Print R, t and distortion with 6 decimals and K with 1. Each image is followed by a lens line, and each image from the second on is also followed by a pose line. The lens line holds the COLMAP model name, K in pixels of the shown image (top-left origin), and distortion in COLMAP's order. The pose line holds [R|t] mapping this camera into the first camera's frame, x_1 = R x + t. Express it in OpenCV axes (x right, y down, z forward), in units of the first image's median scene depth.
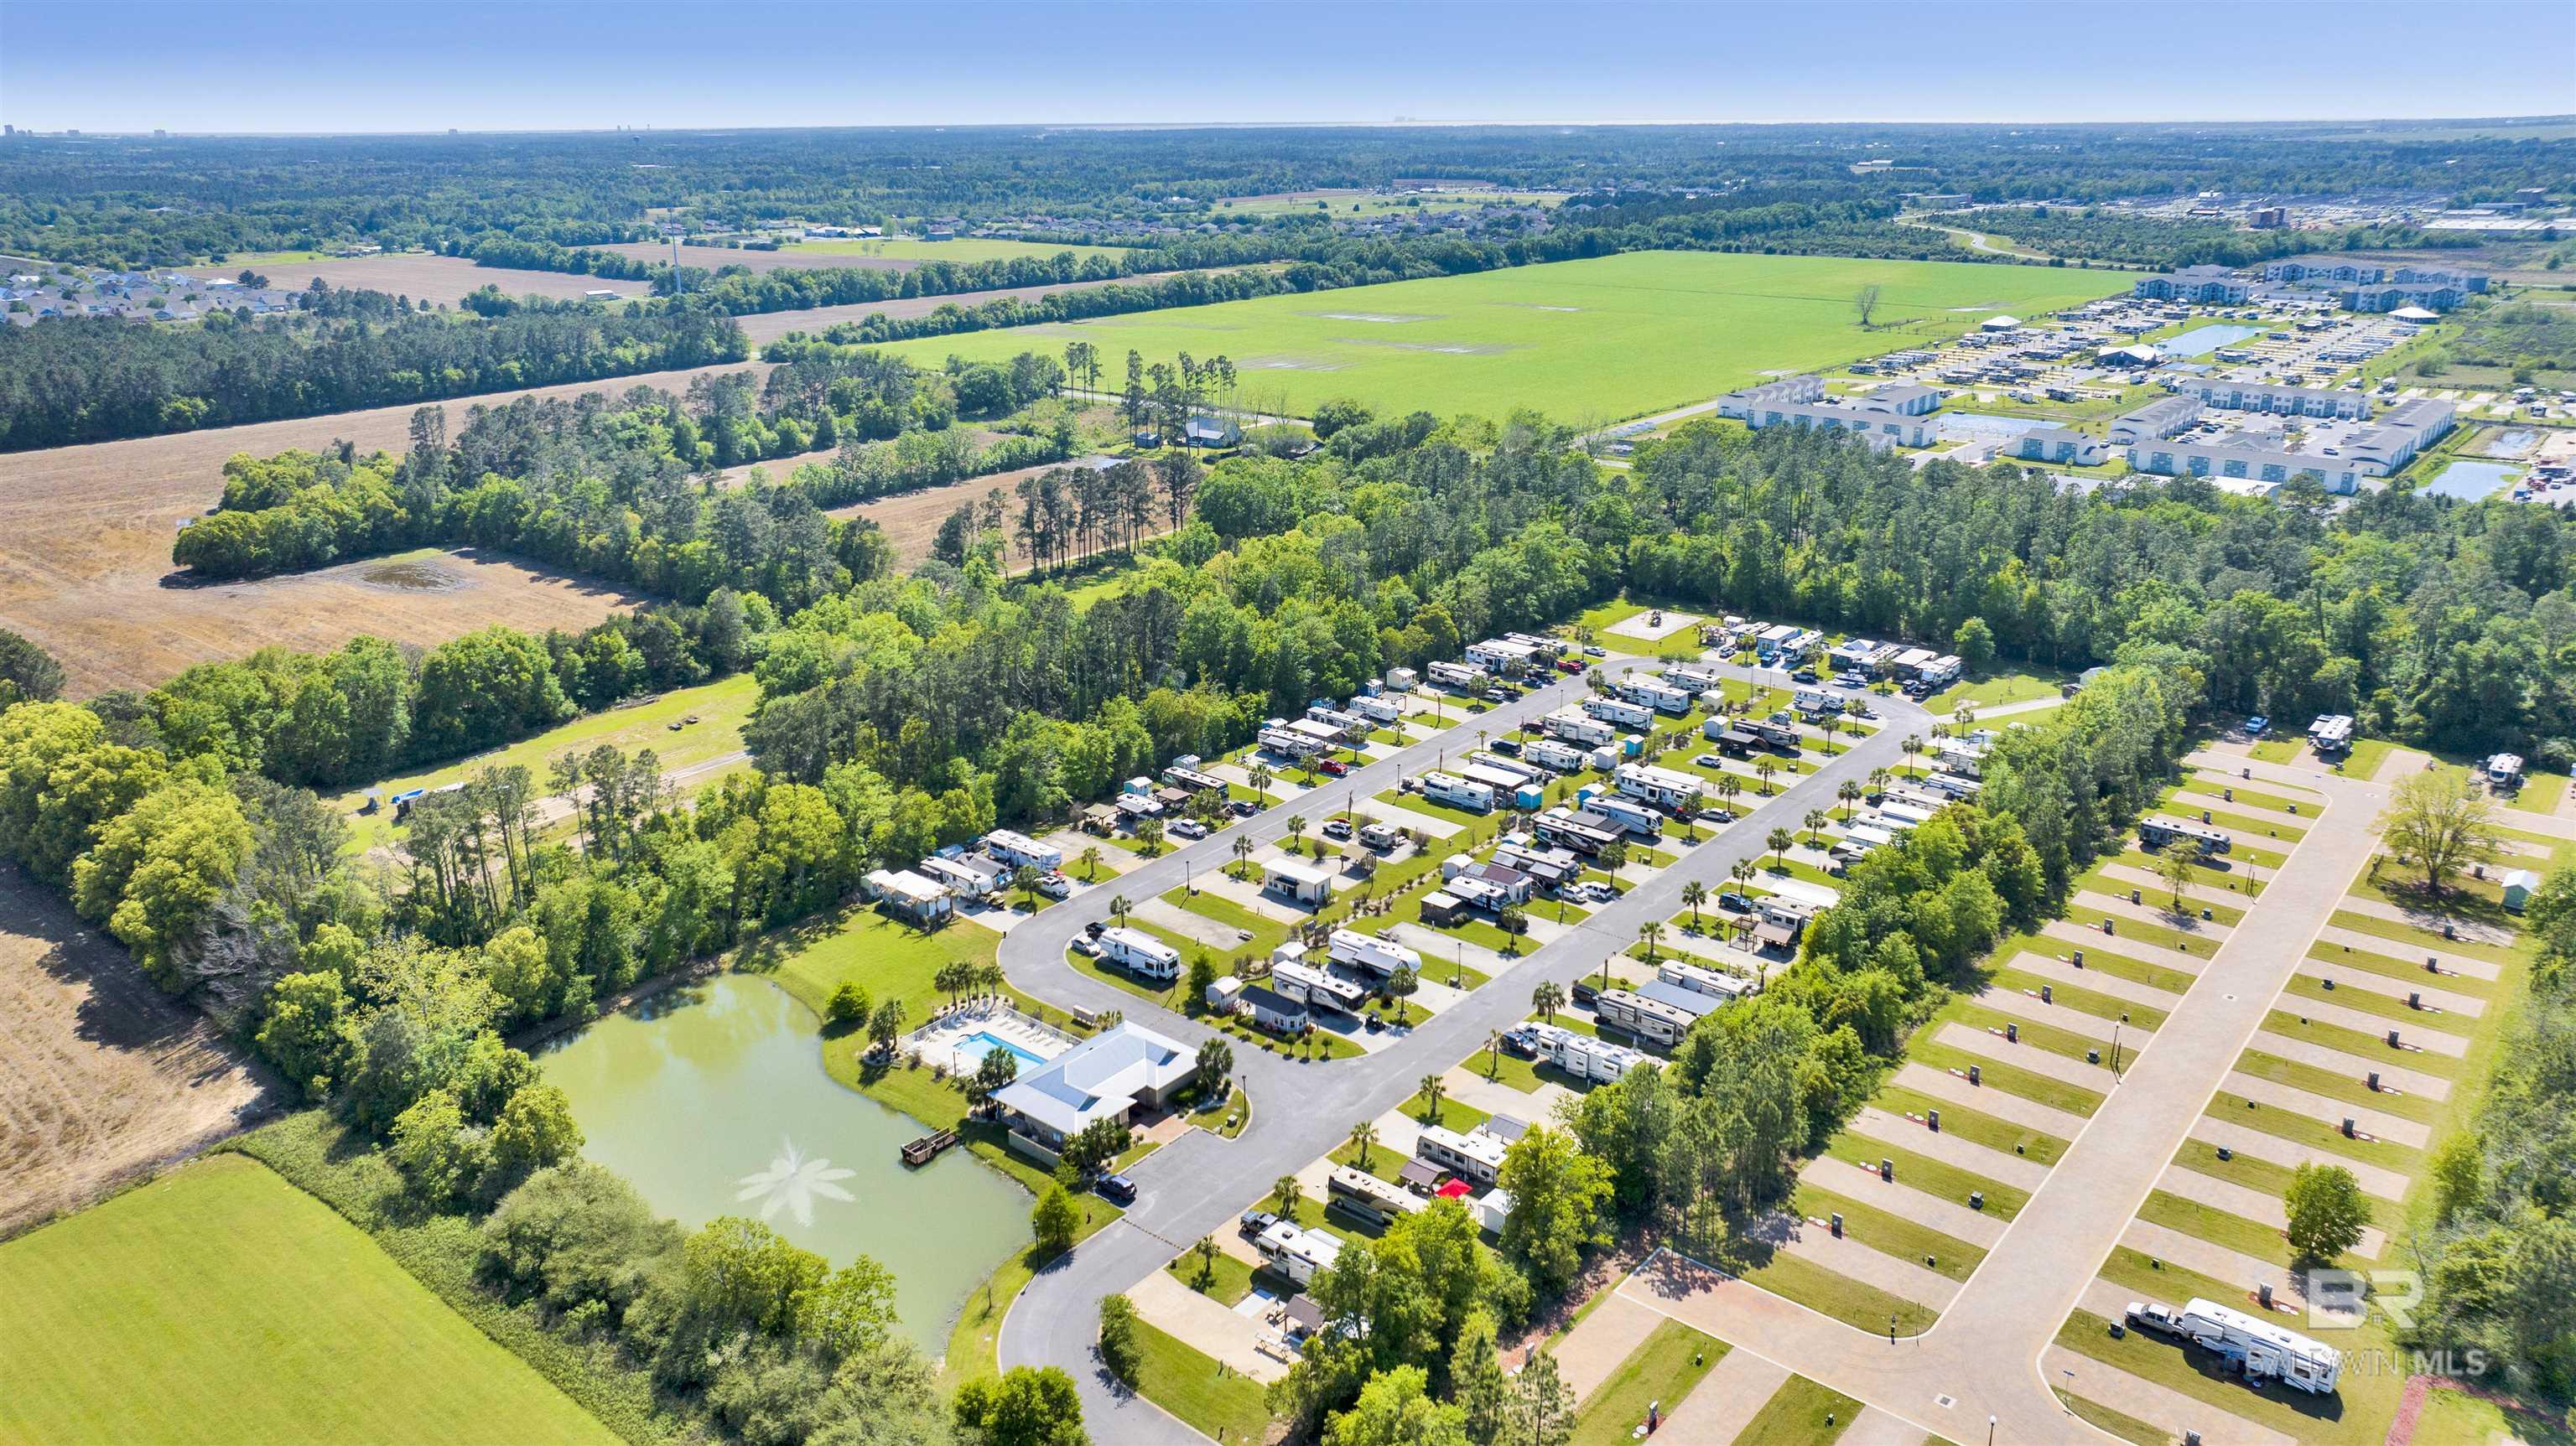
lens RADIAL K [[1798.9, 0, 1293.5], [0, 1798.9, 724.5], [0, 0, 1]] dist [-0.024408, 0.015207]
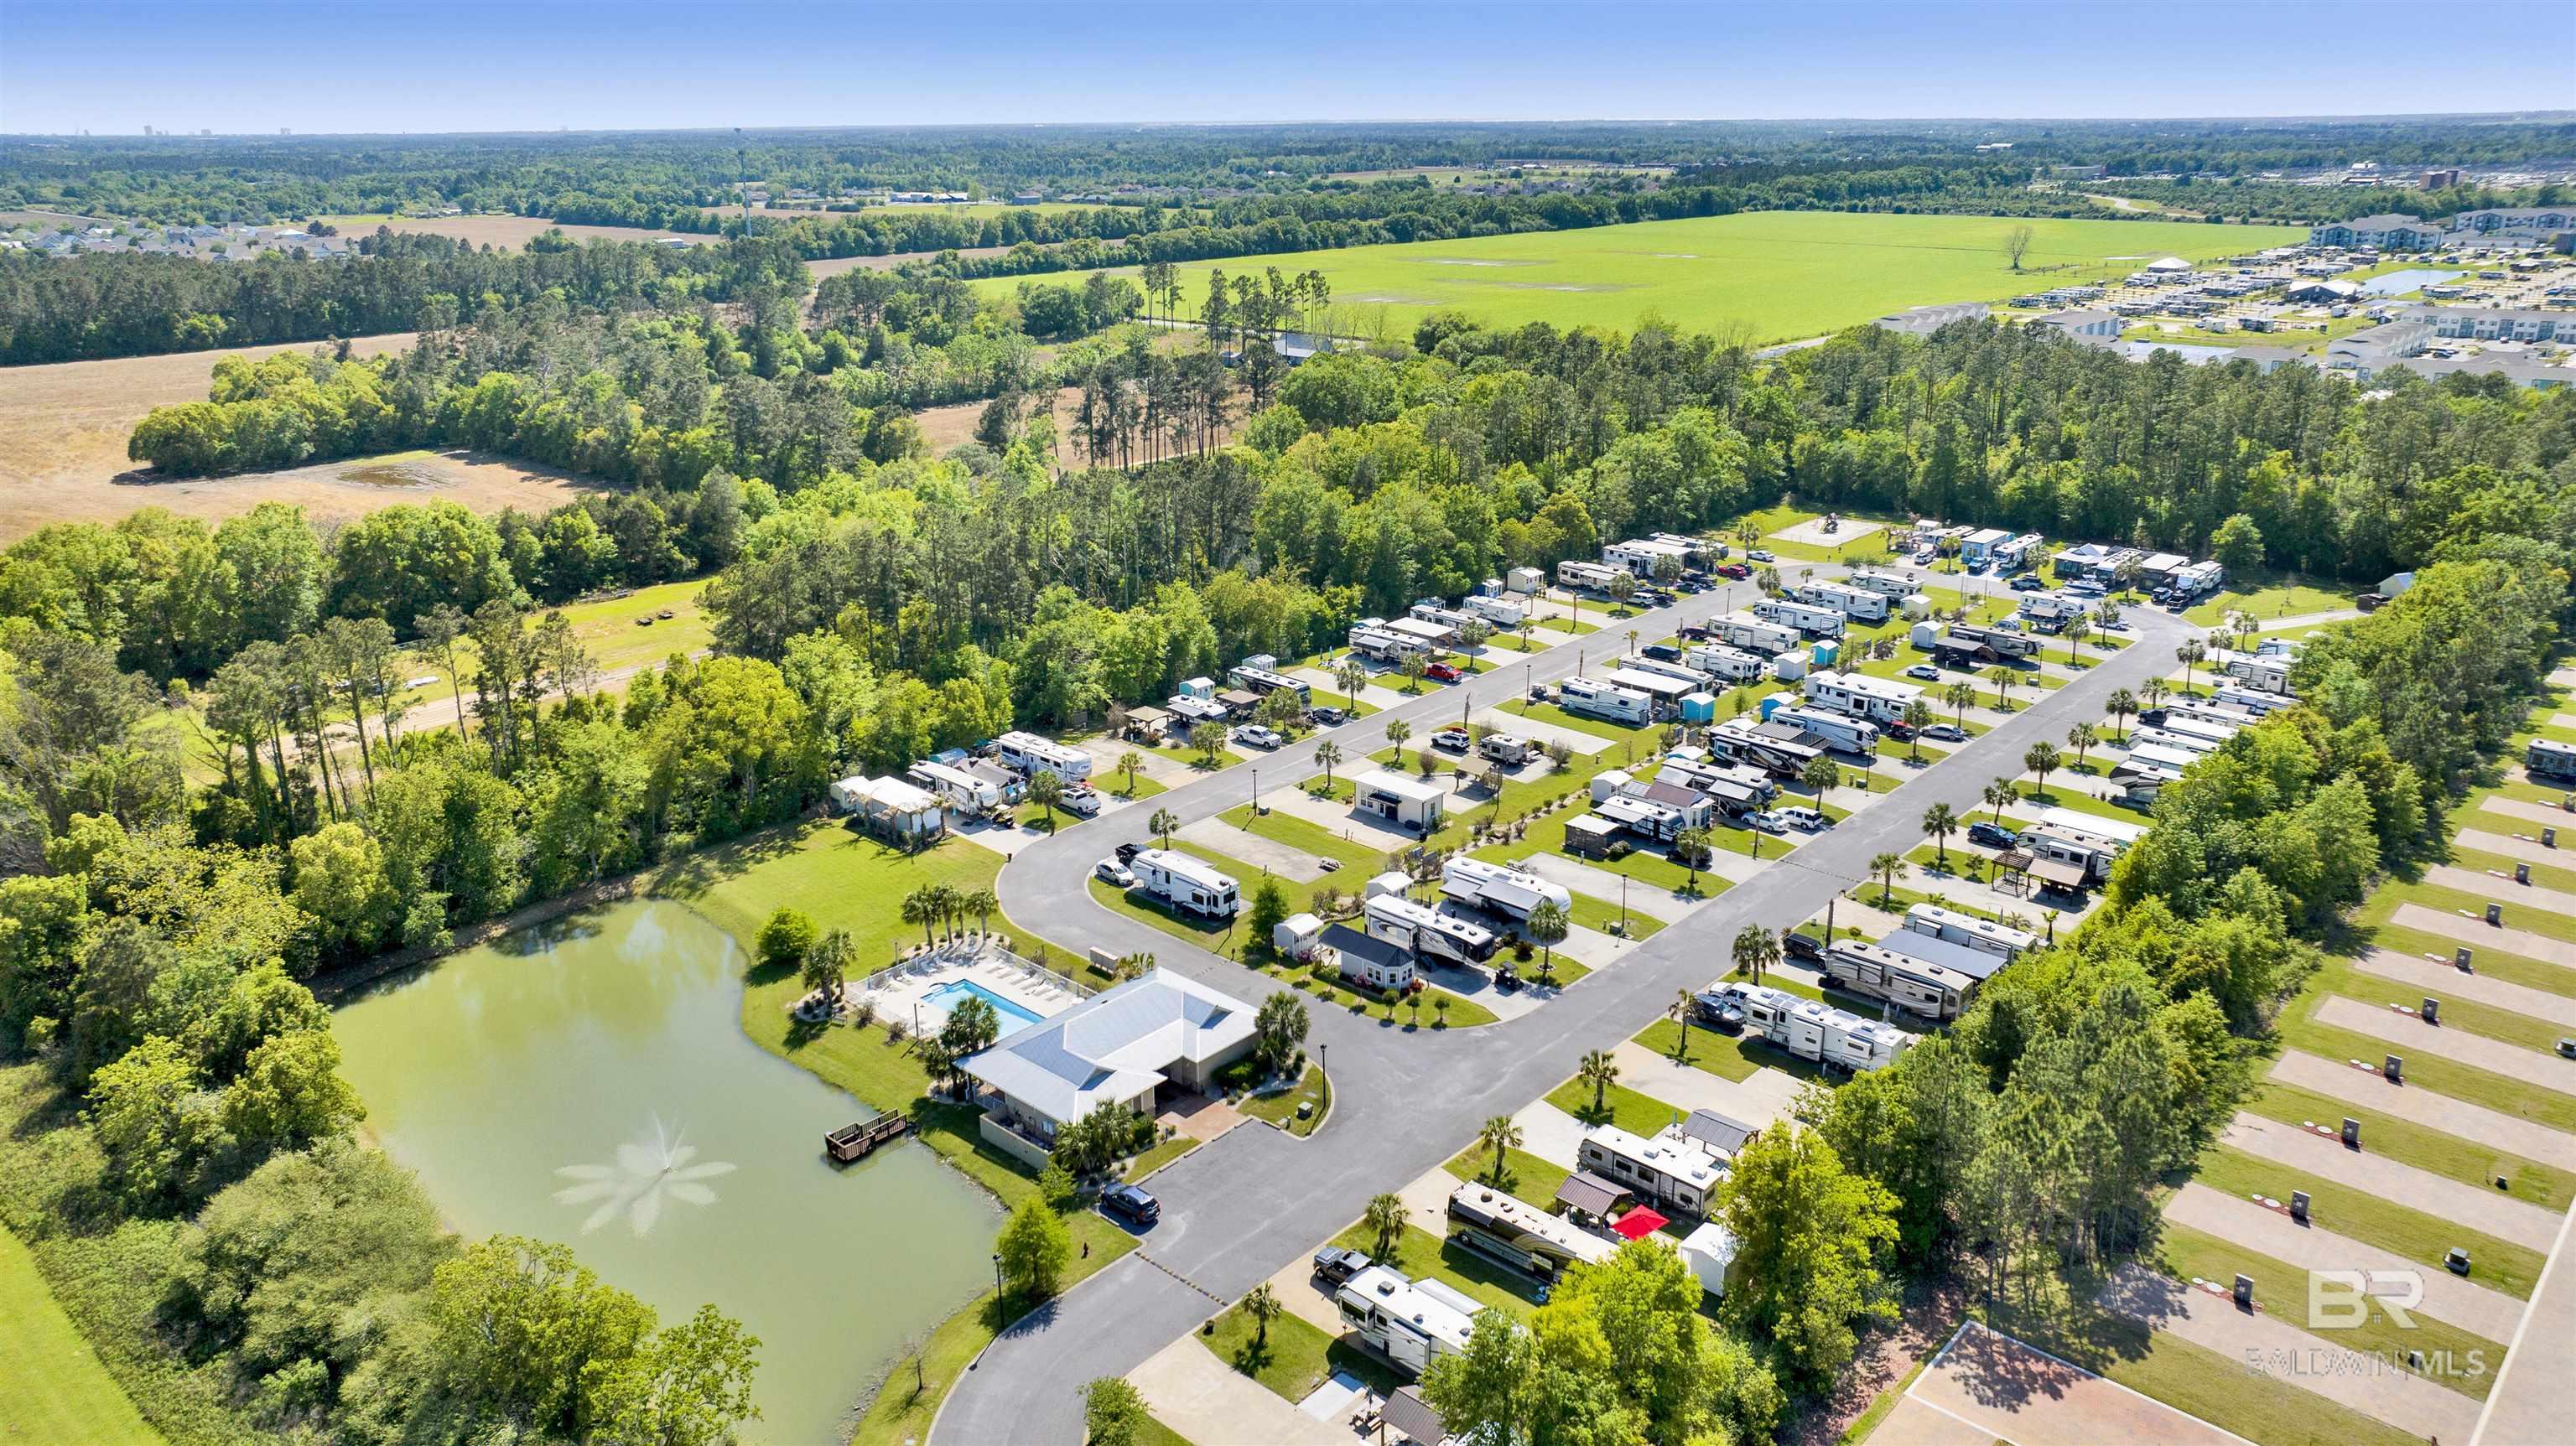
lens RADIAL K [[1798.9, 0, 1289.0], [0, 1798.9, 717.2], [0, 0, 1]] dist [-0.024408, 0.015207]
pose [[0.998518, 0.013814, -0.052647, -0.004406], [-0.014074, 0.999891, -0.004571, 0.051831], [0.052578, 0.005305, 0.998603, 0.220248]]
